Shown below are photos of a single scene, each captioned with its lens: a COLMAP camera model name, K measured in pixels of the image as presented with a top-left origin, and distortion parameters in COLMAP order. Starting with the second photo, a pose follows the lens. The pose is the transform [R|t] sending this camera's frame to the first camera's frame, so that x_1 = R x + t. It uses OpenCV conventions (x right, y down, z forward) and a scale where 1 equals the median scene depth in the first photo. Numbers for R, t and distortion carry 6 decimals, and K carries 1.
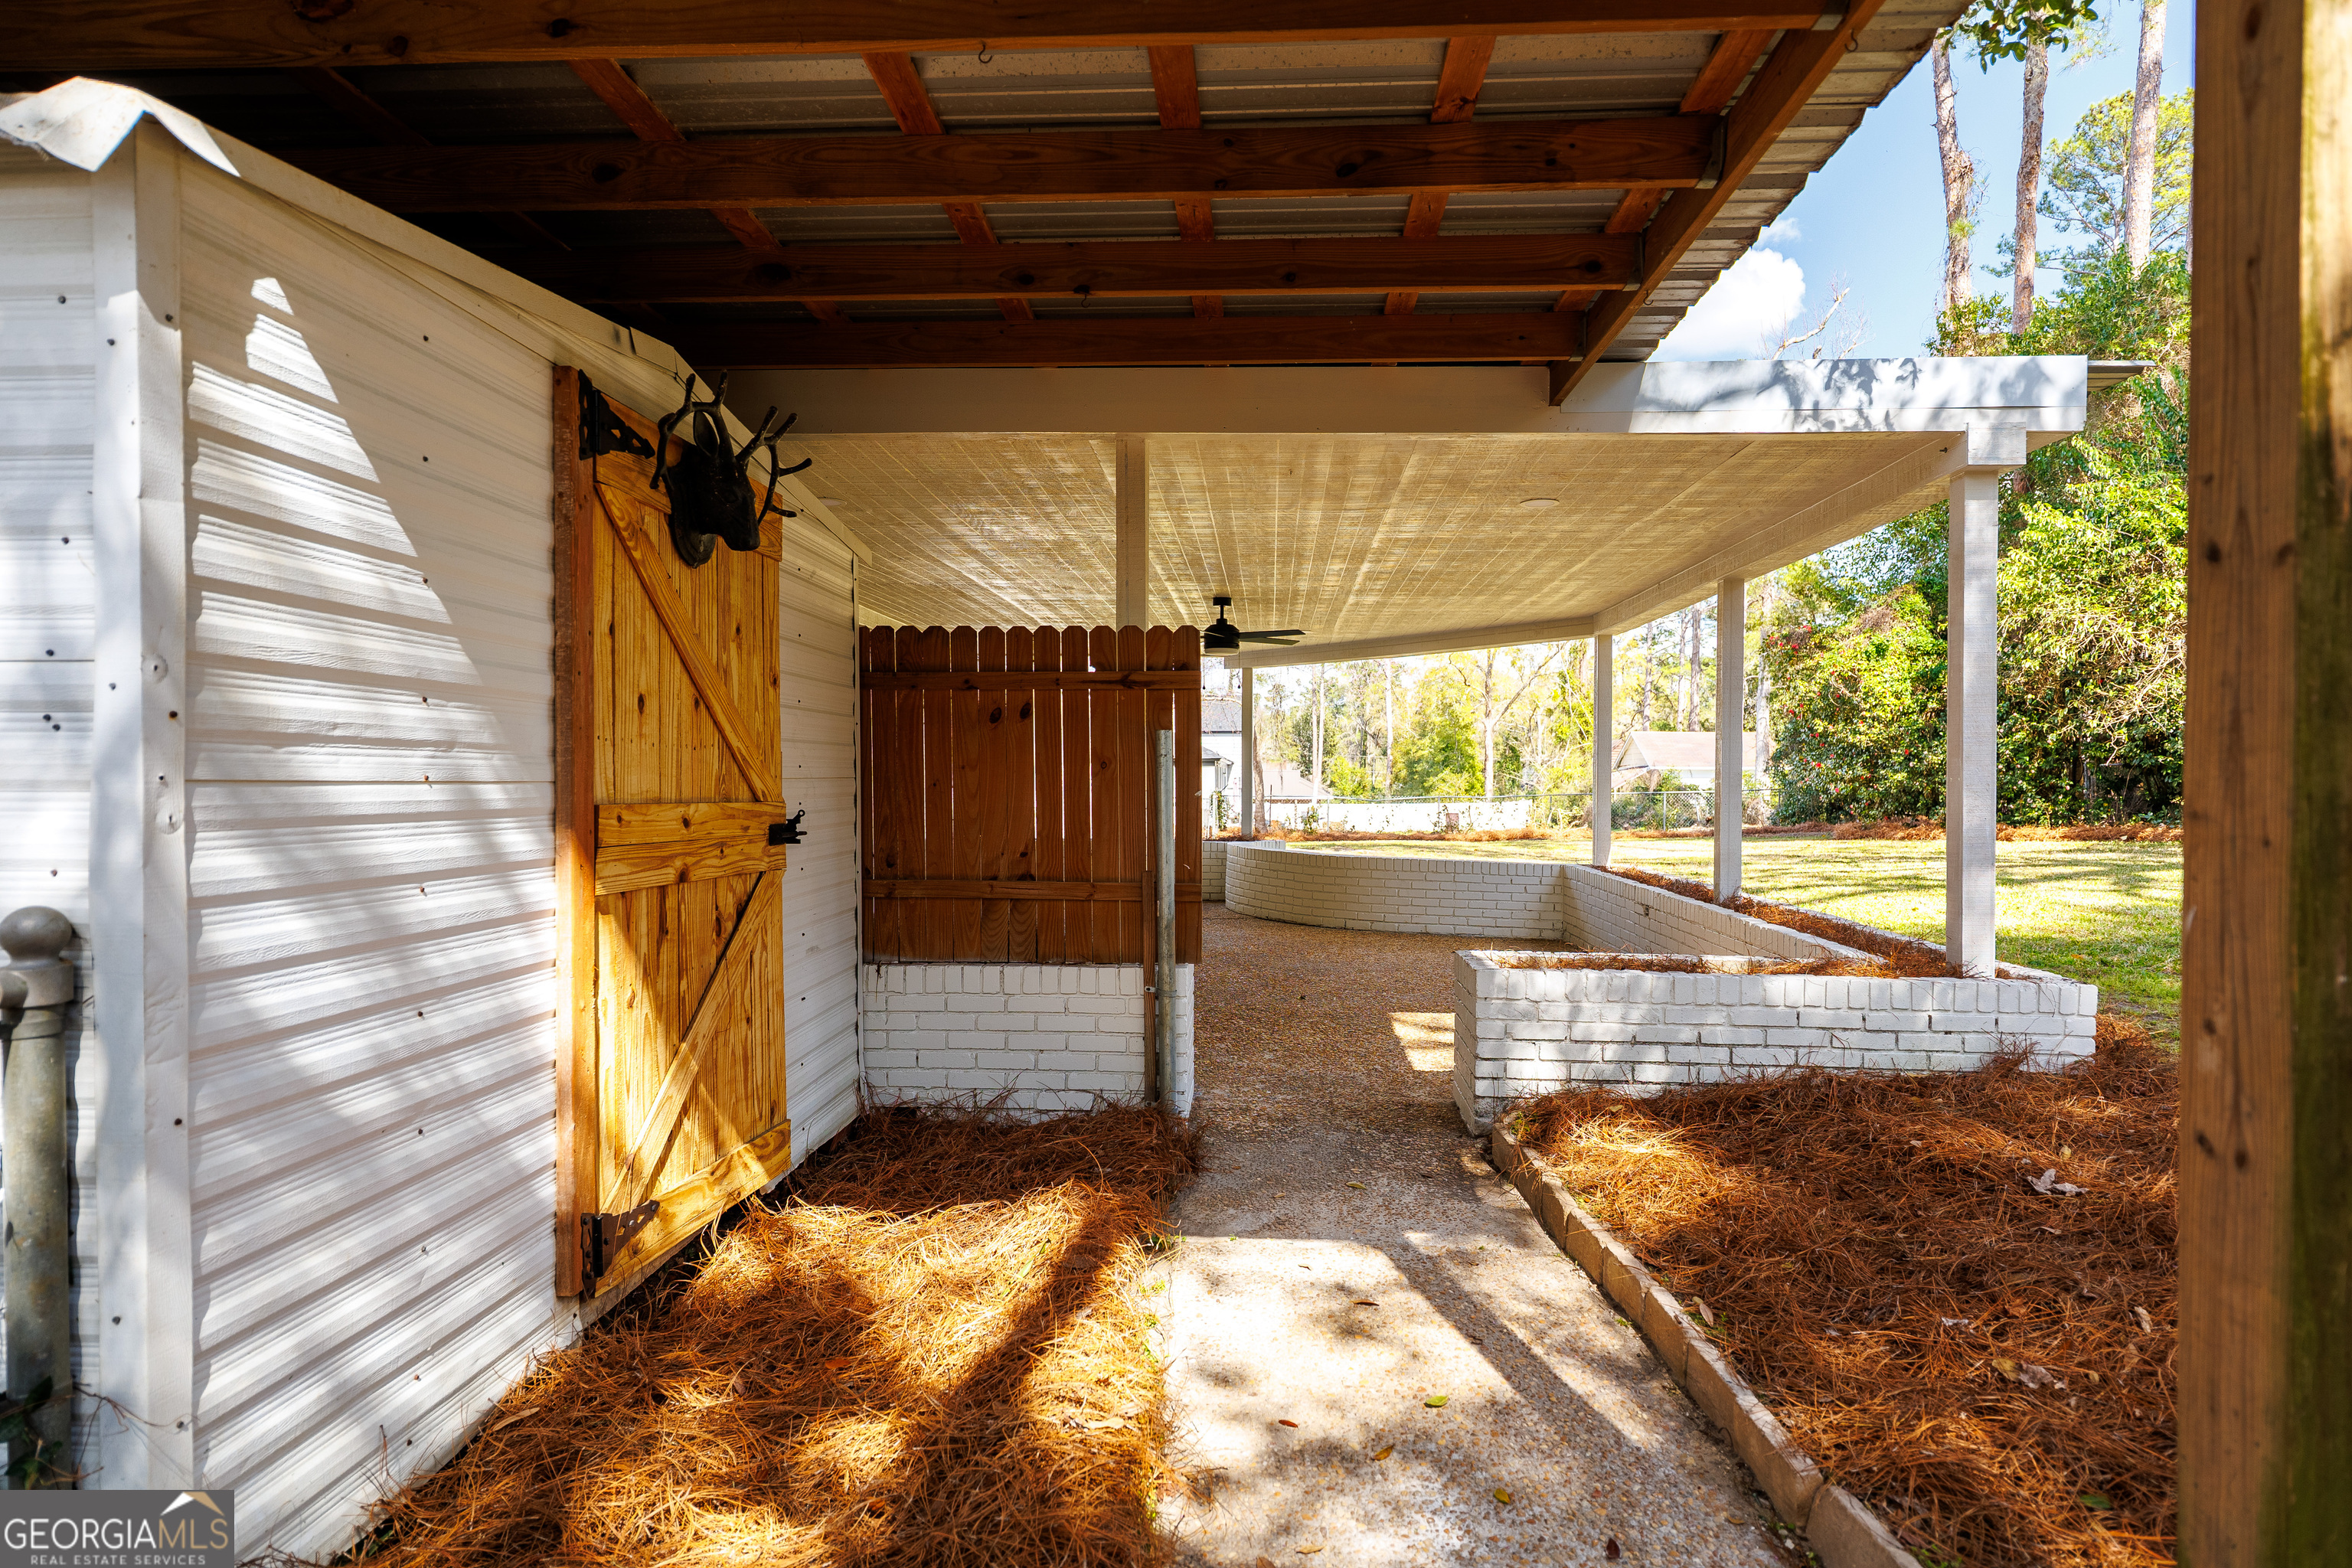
lens RADIAL K [[1291.6, 0, 1184.9], [0, 1291.6, 780.2], [0, 0, 1]] dist [-0.005554, -0.000635]
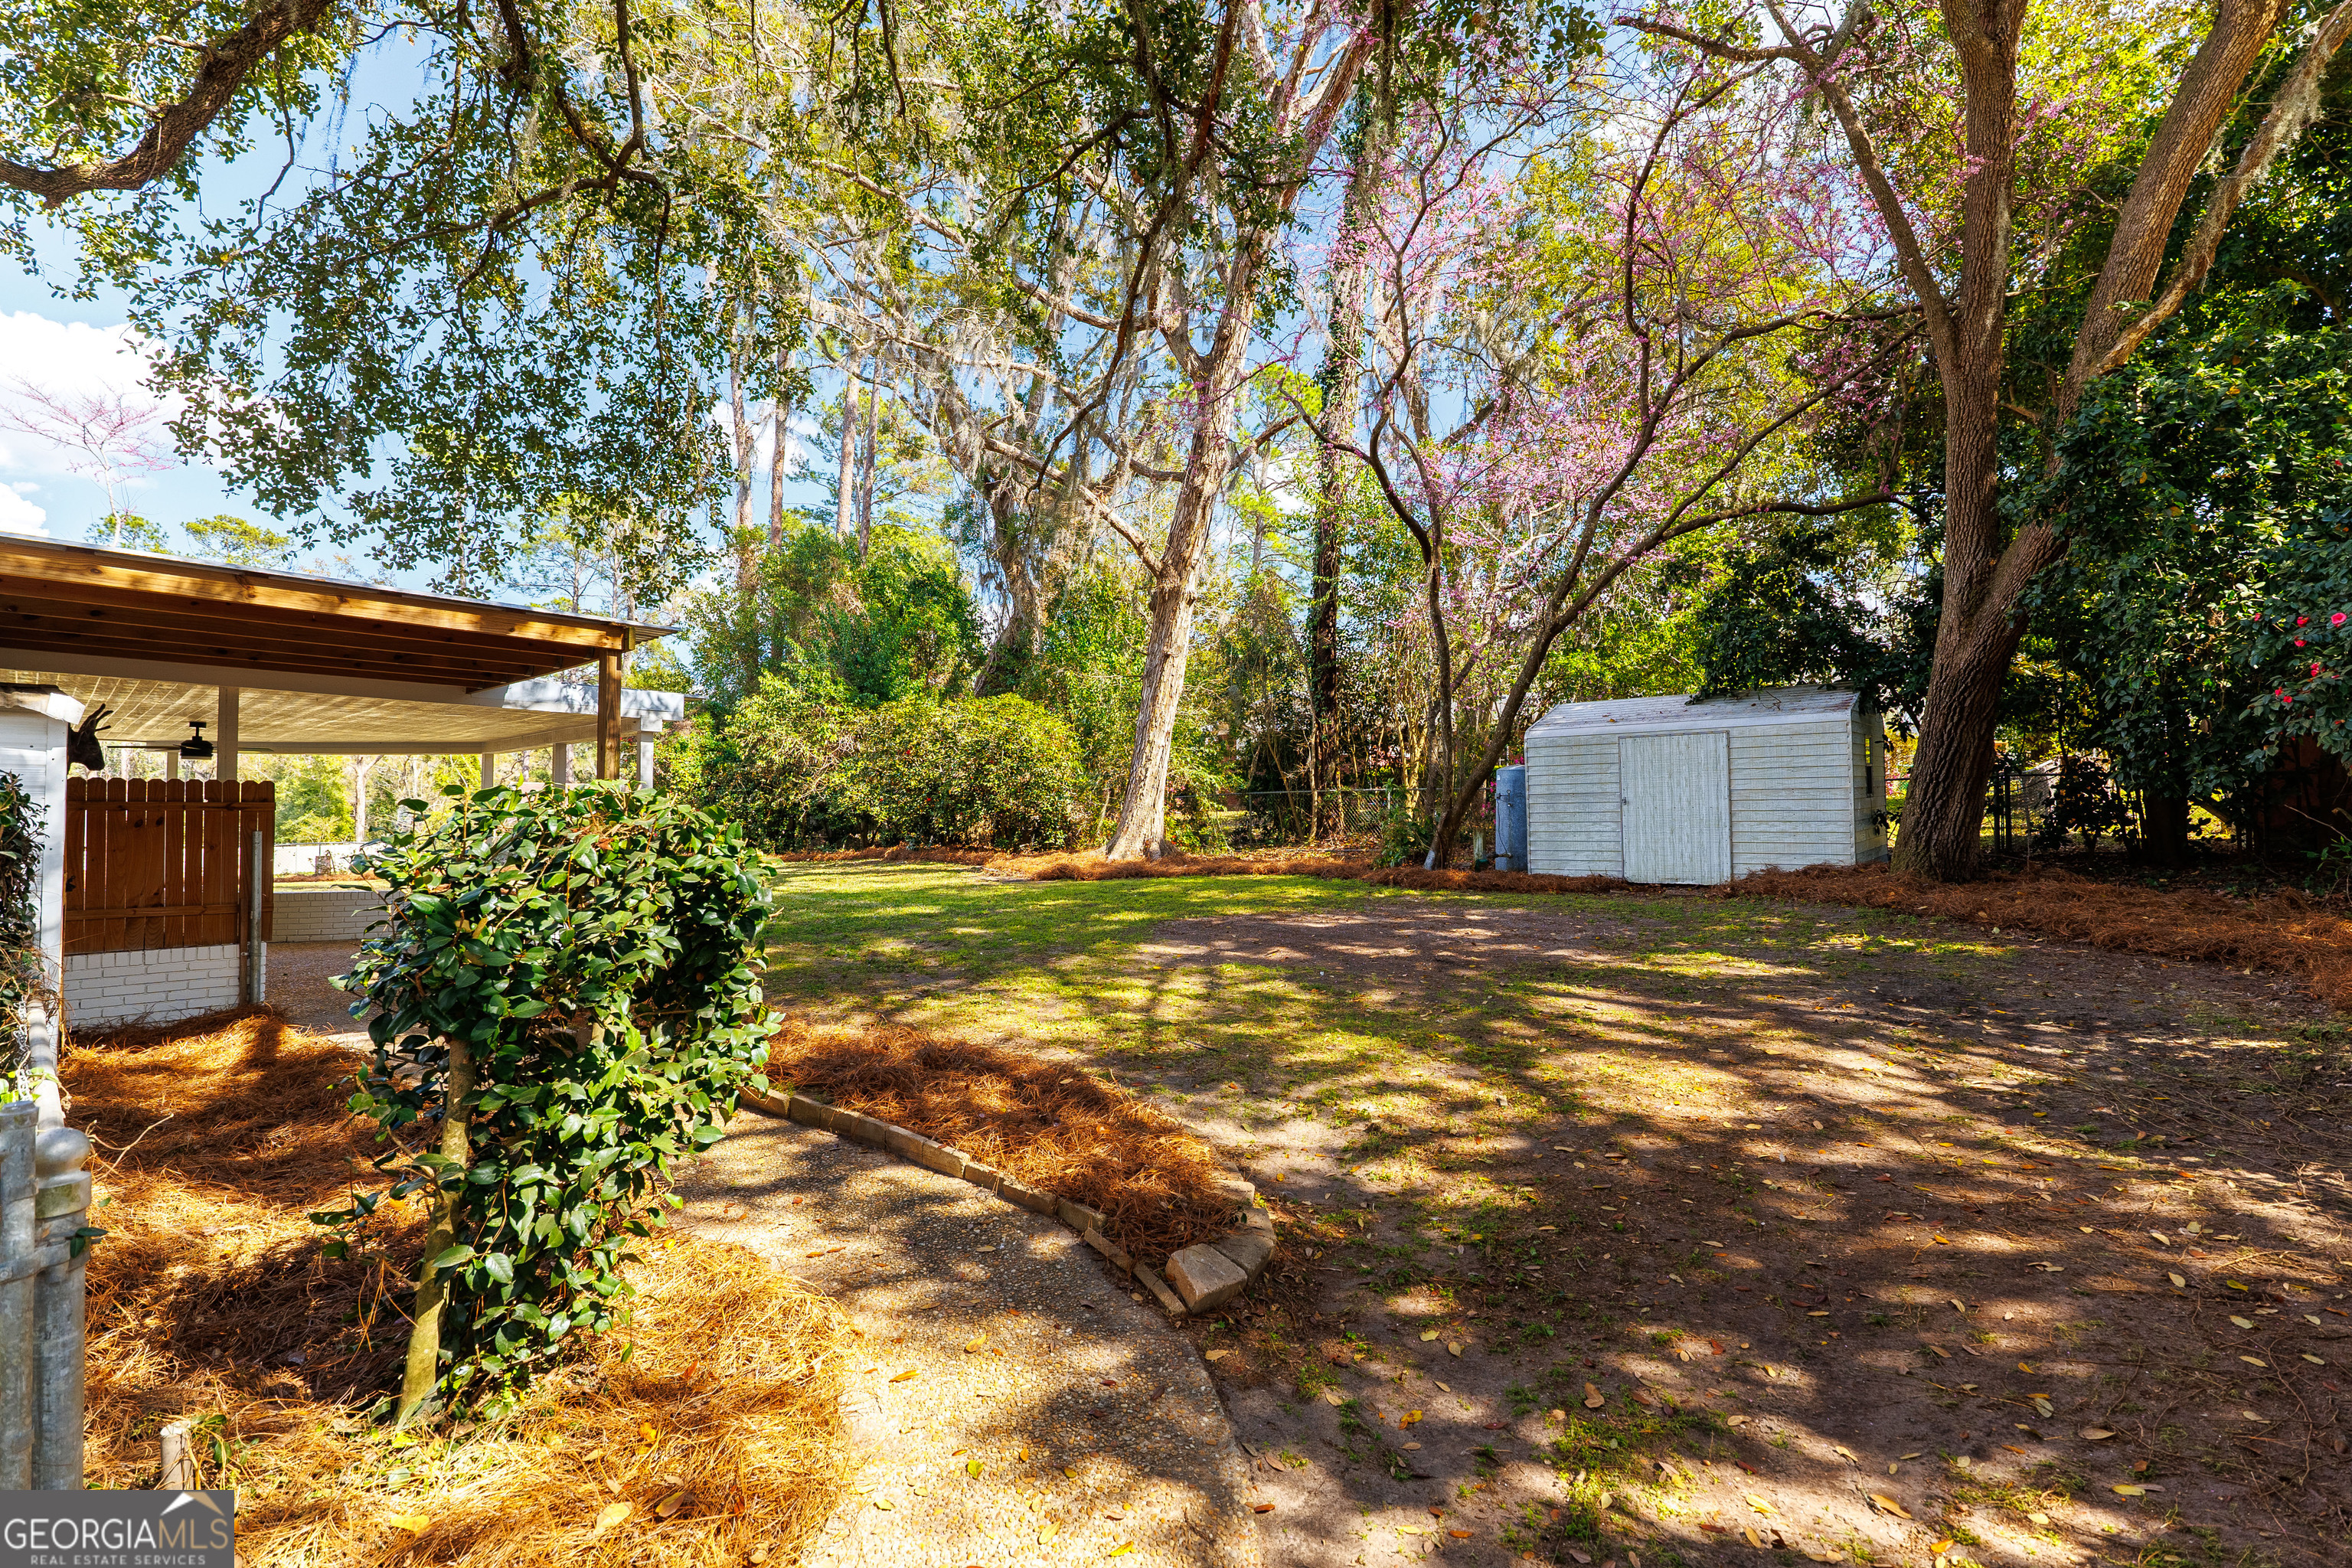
lens RADIAL K [[1060.3, 0, 1173.9], [0, 1060.3, 776.5], [0, 0, 1]] dist [-0.000062, -0.000300]
pose [[0.628782, 0.024536, 0.777194, -0.035465], [0.005755, 0.999328, -0.036205, -0.004799], [-0.777560, 0.027238, 0.628218, -0.106686]]
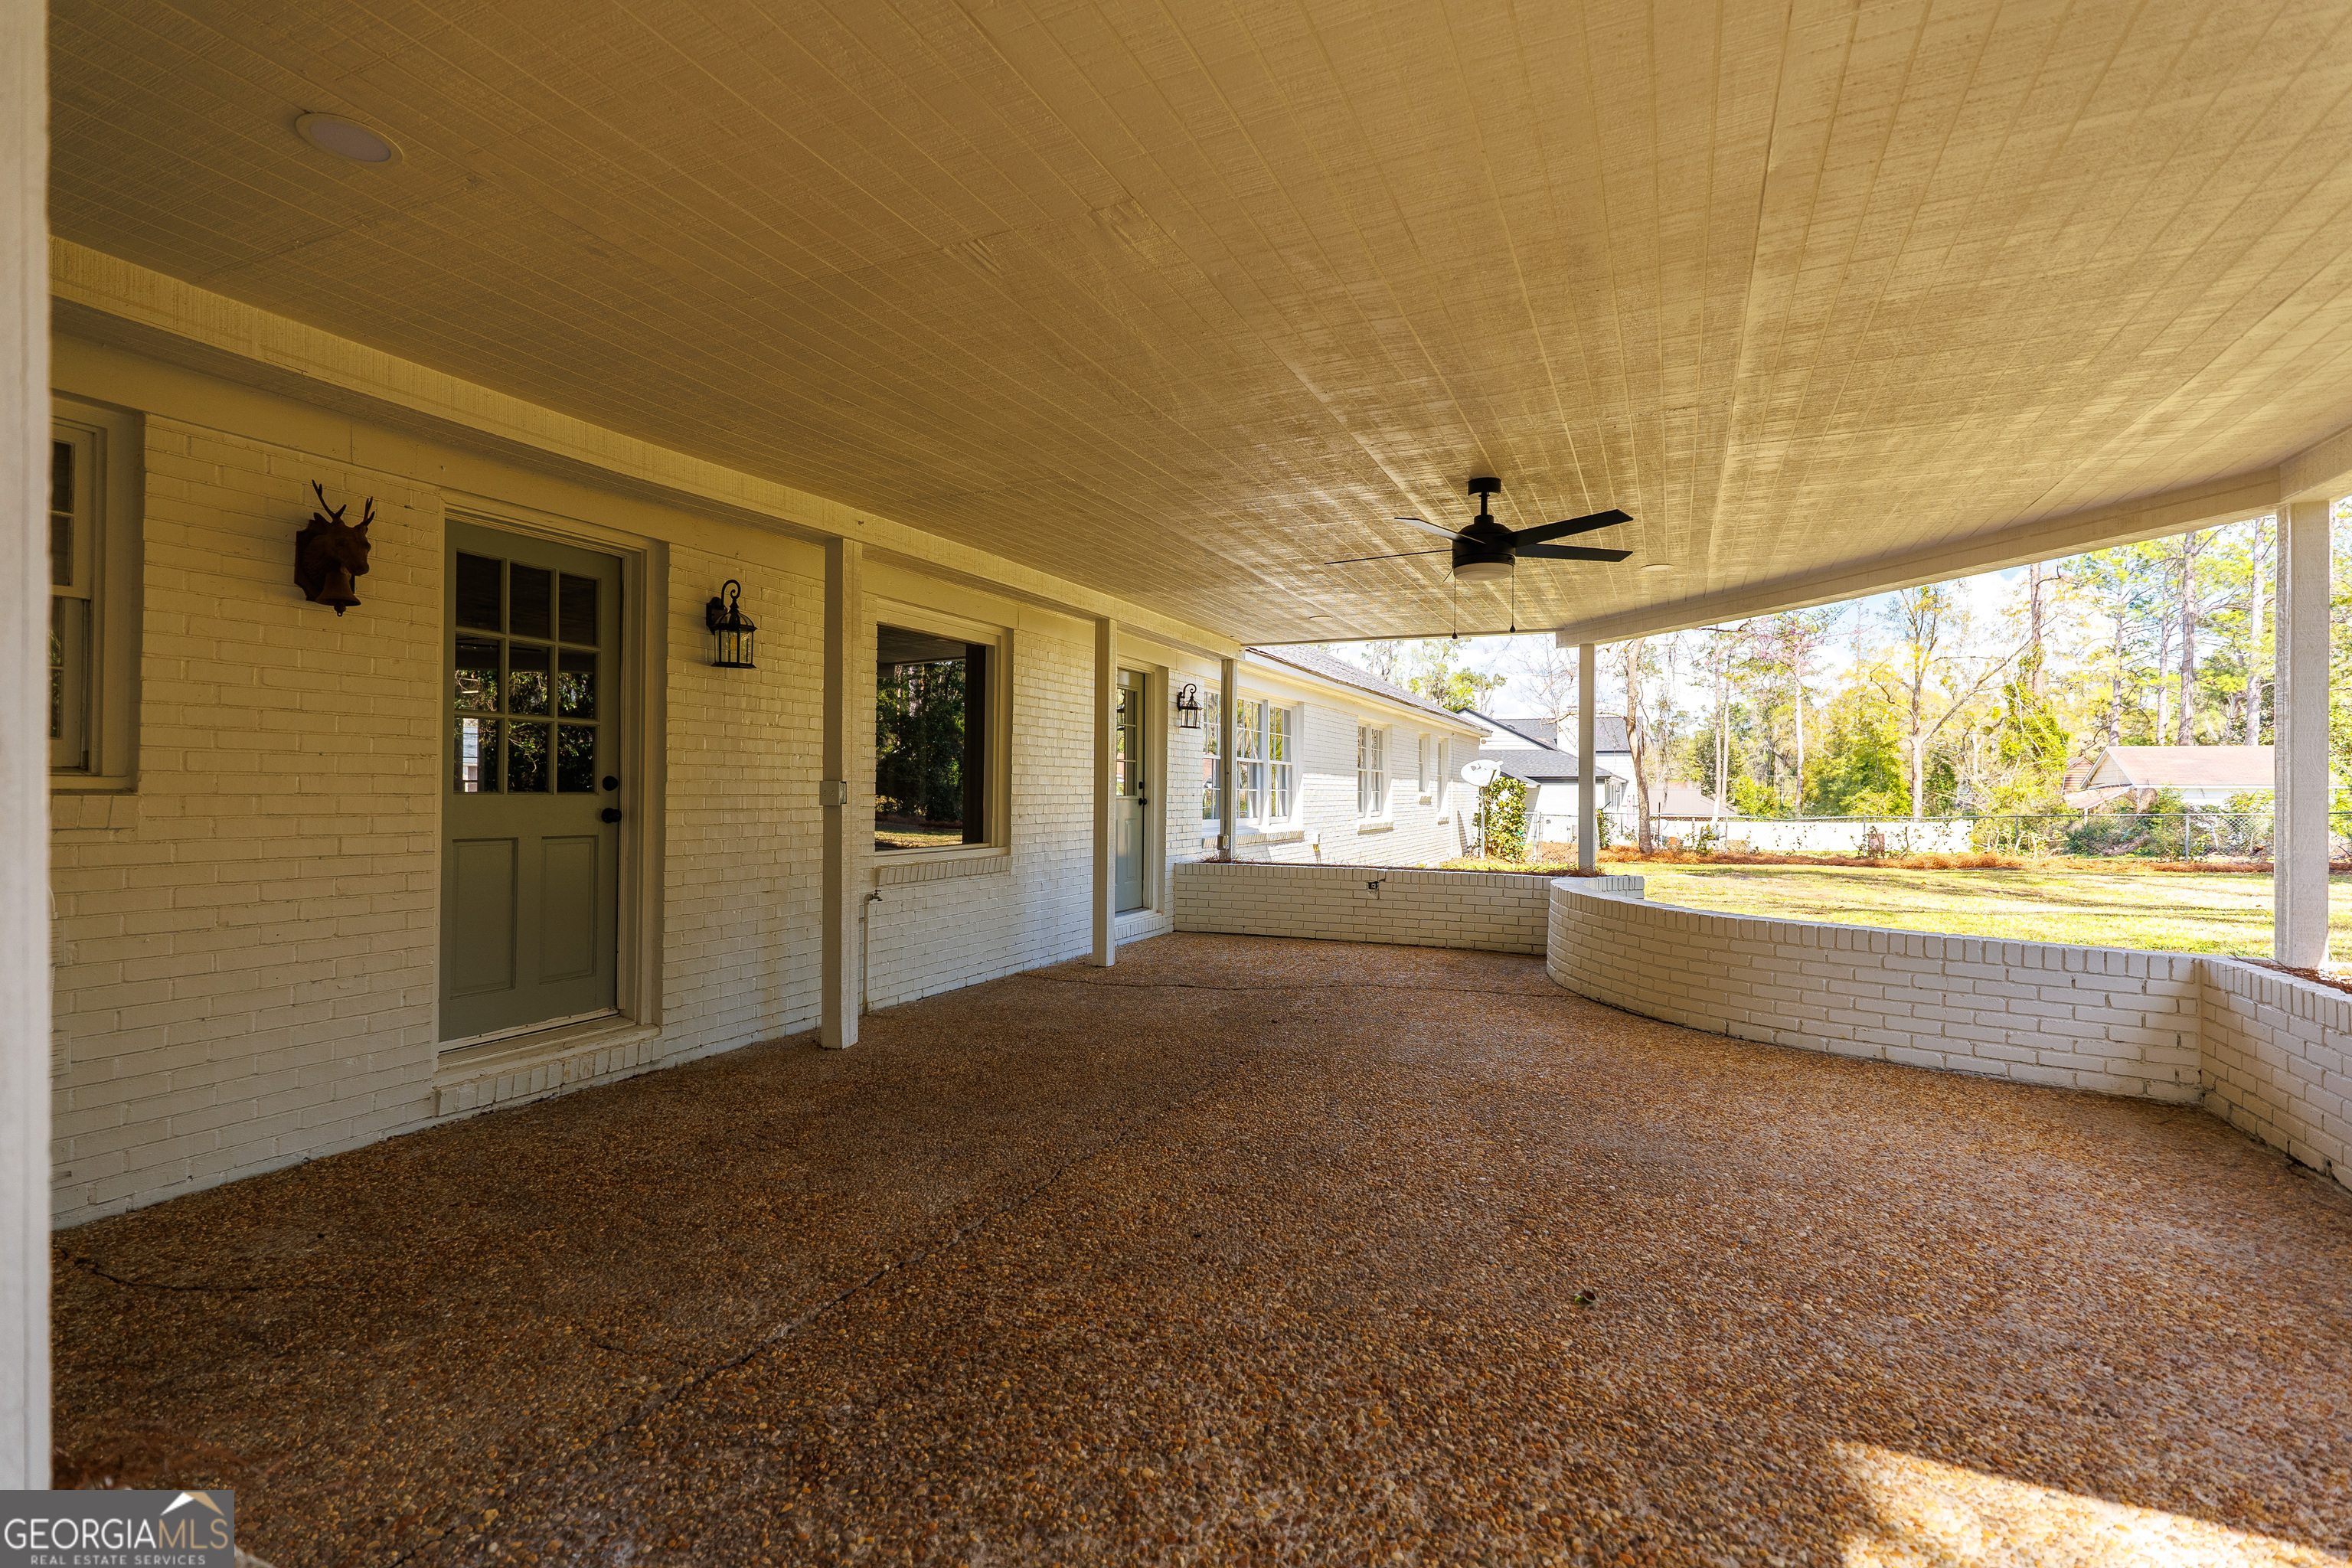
lens RADIAL K [[1060.3, 0, 1169.4], [0, 1060.3, 785.5], [0, 0, 1]] dist [-0.000062, -0.000300]
pose [[0.928992, 0.000219, -0.370100, 0.012530], [-0.004361, 0.999937, -0.010354, 0.000506], [0.370074, 0.011233, 0.928934, 0.084182]]
